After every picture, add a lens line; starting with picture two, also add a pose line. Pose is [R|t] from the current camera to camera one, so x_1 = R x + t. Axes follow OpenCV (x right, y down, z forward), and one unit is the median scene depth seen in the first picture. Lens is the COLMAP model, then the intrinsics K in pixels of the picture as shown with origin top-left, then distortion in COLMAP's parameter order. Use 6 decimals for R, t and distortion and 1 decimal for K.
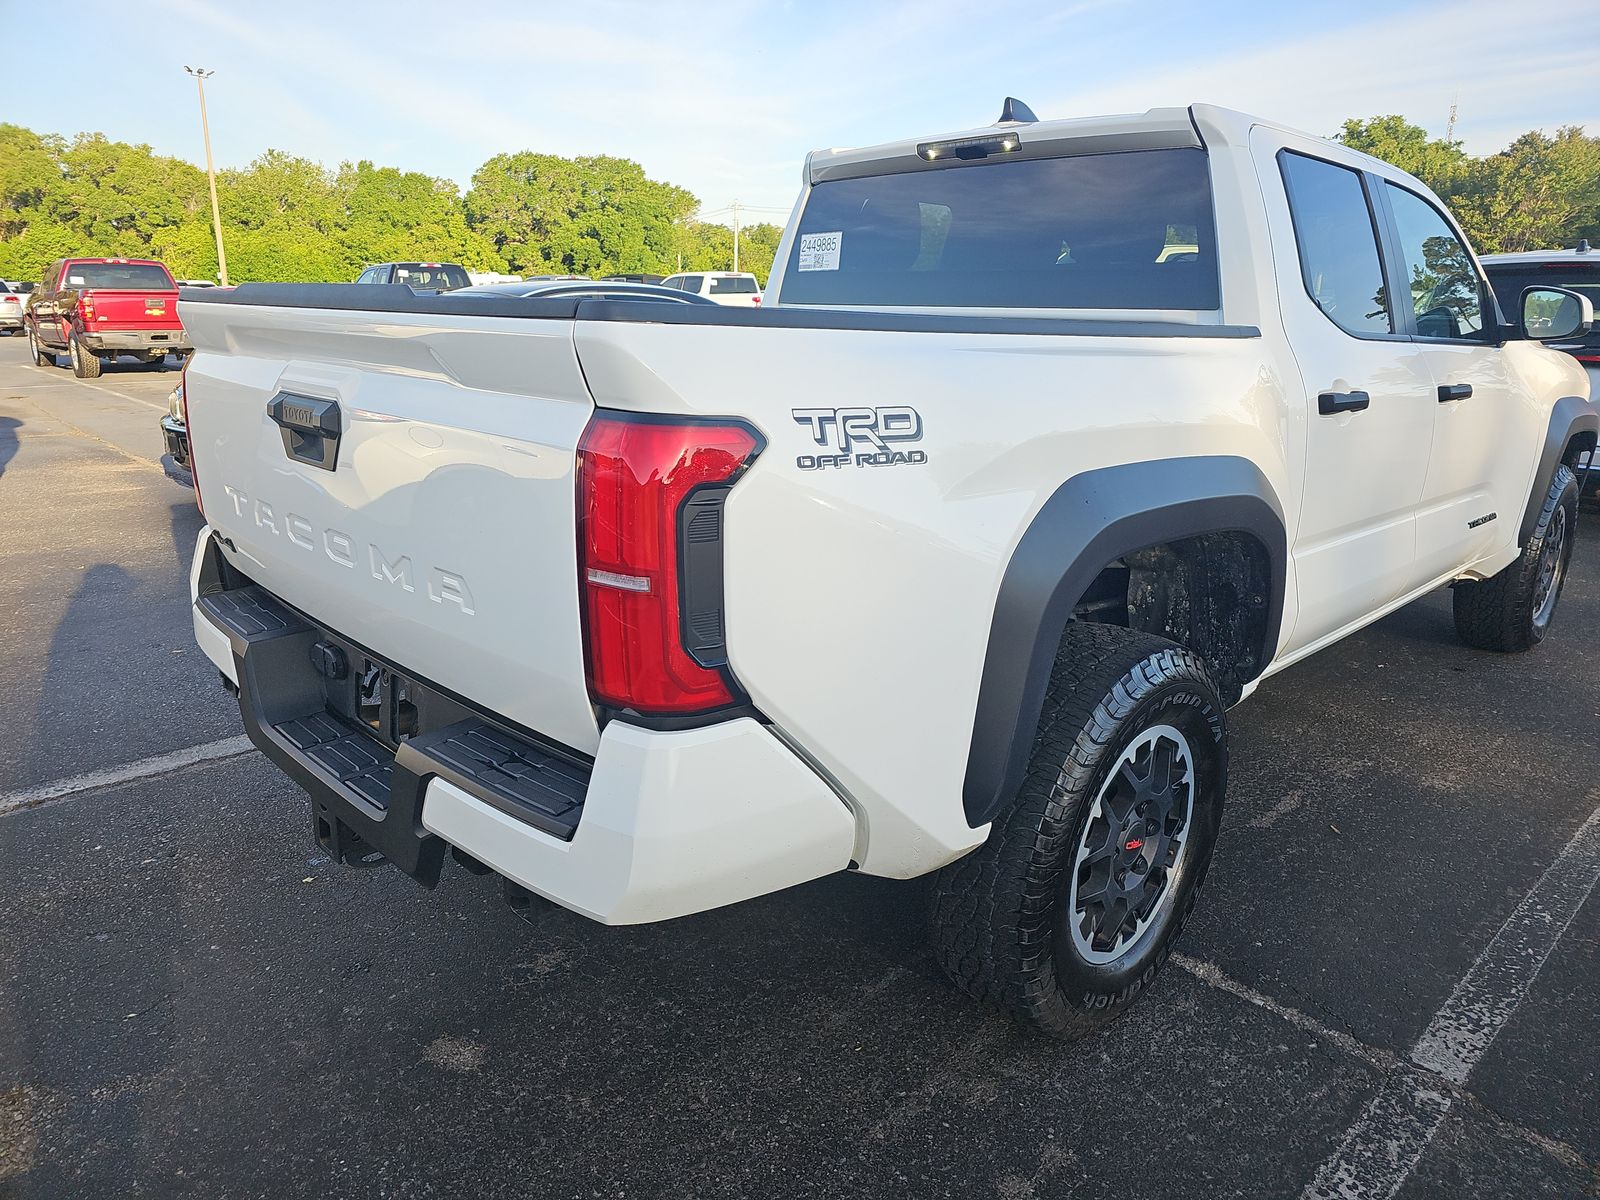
lens RADIAL K [[1055.0, 0, 808.5], [0, 1055.0, 595.4], [0, 0, 1]] dist [0.038916, -0.037993]
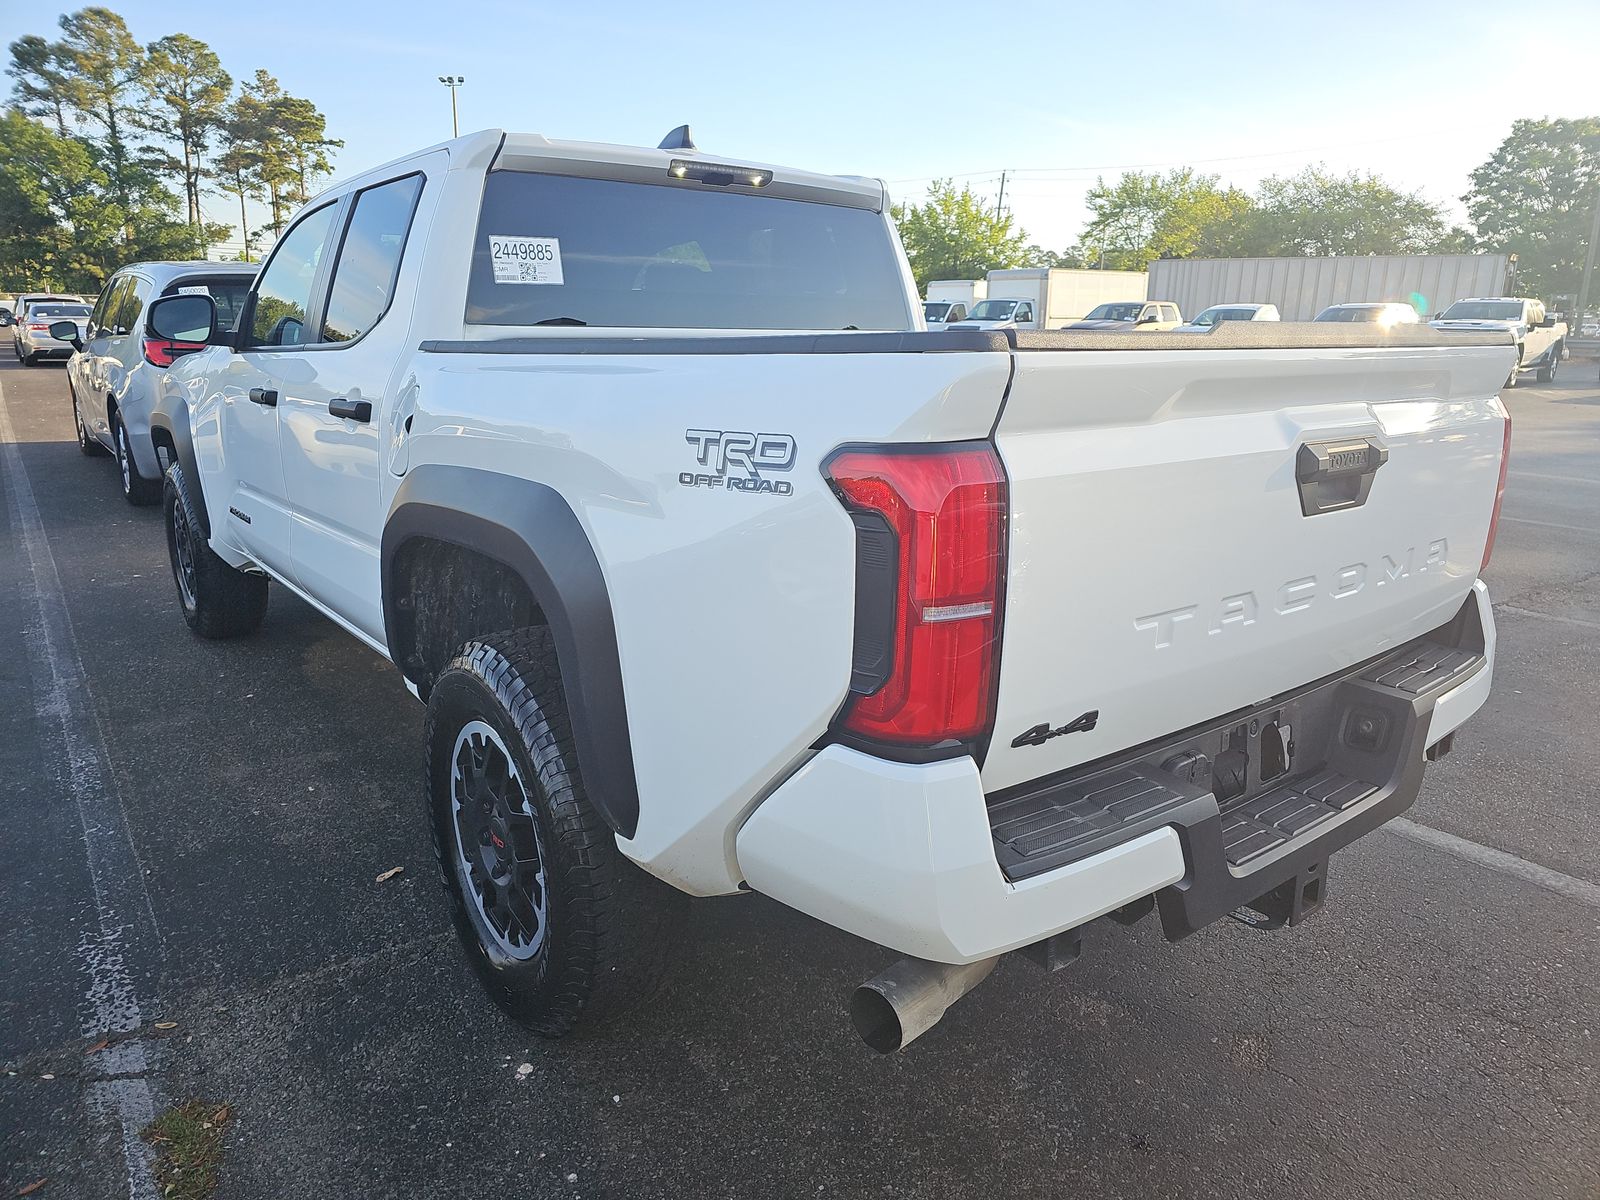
lens RADIAL K [[1055.0, 0, 808.5], [0, 1055.0, 595.4], [0, 0, 1]] dist [0.038916, -0.037993]
pose [[0.111542, -0.258173, 0.959638, -0.813622], [0.255839, 0.940574, 0.223307, -0.215143], [-0.960263, 0.220605, 0.170965, 0.728803]]
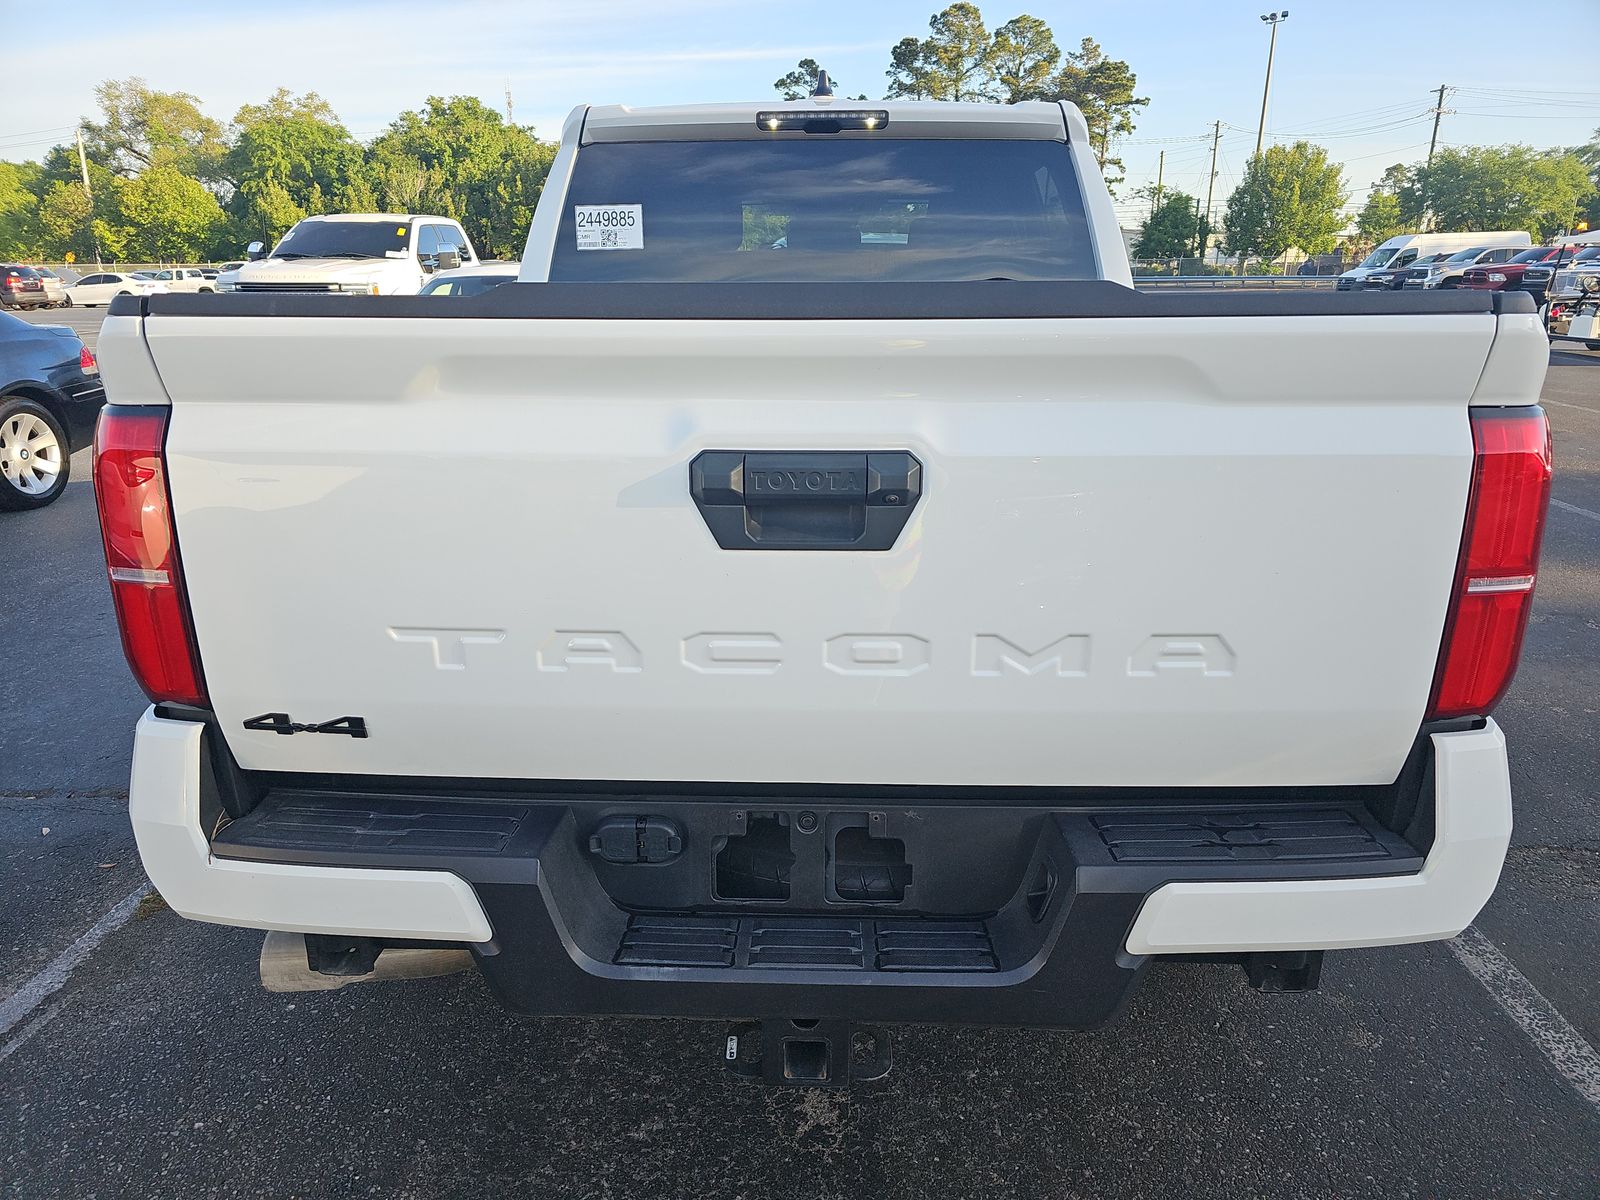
lens RADIAL K [[1050.0, 0, 794.1], [0, 1050.0, 612.0], [0, 0, 1]] dist [0.042481, -0.035013]
pose [[0.727638, -0.222378, 0.648916, -0.513984], [0.196939, 0.973892, 0.112914, -0.089871], [-0.657083, 0.045636, 0.752435, 0.277806]]
